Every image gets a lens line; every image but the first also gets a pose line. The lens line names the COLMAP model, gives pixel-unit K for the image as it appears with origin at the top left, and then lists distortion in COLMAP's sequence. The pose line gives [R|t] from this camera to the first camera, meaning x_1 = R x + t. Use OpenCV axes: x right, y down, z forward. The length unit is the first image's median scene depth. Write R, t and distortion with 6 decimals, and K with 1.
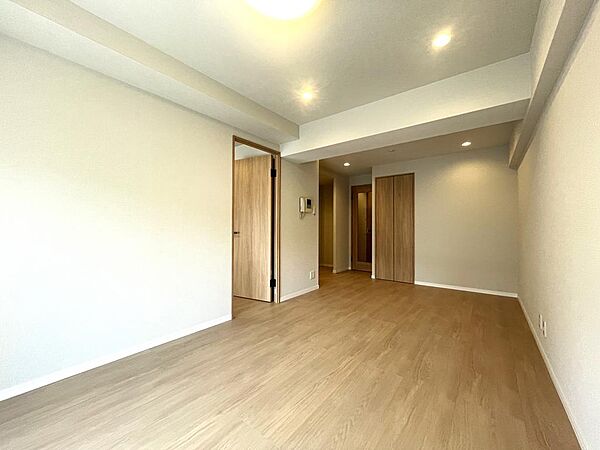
lens RADIAL K [[243.2, 0, 300.0], [0, 243.2, 225.0], [0, 0, 1]] dist [-0.002319, 0.000078]
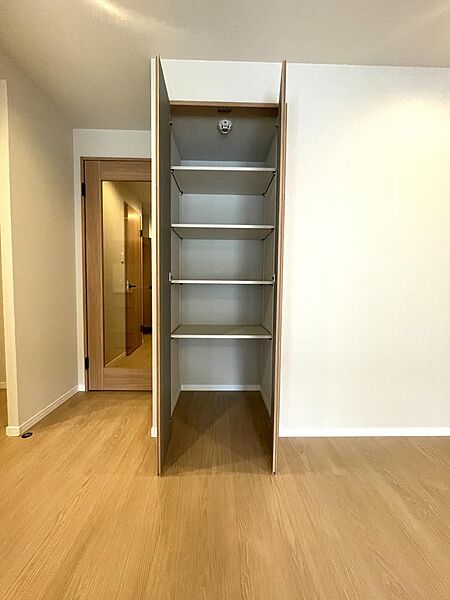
lens RADIAL K [[243.2, 0, 225.0], [0, 243.2, 300.0], [0, 0, 1]] dist [-0.002319, 0.000078]
pose [[0.778424, -0.028595, 0.627087, 0.182383], [-0.016907, 0.997645, 0.066479, 0.021317], [-0.627511, -0.062351, 0.776107, 0.725877]]
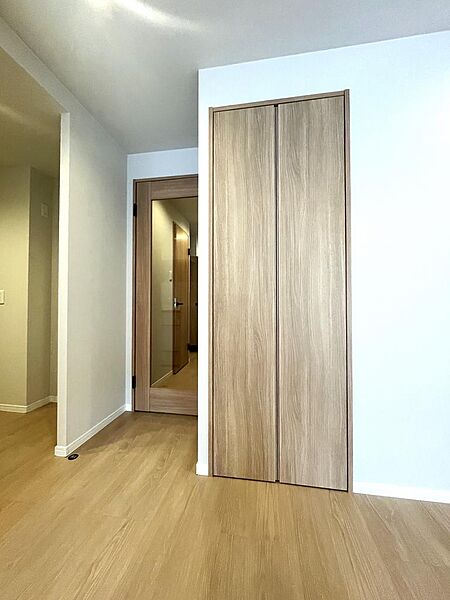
lens RADIAL K [[243.2, 0, 225.0], [0, 243.2, 300.0], [0, 0, 1]] dist [-0.002319, 0.000078]
pose [[0.880190, 0.005341, 0.474591, 0.197432], [-0.003197, 0.999981, -0.005324, 0.025103], [-0.474610, 0.003169, 0.880191, 0.760922]]
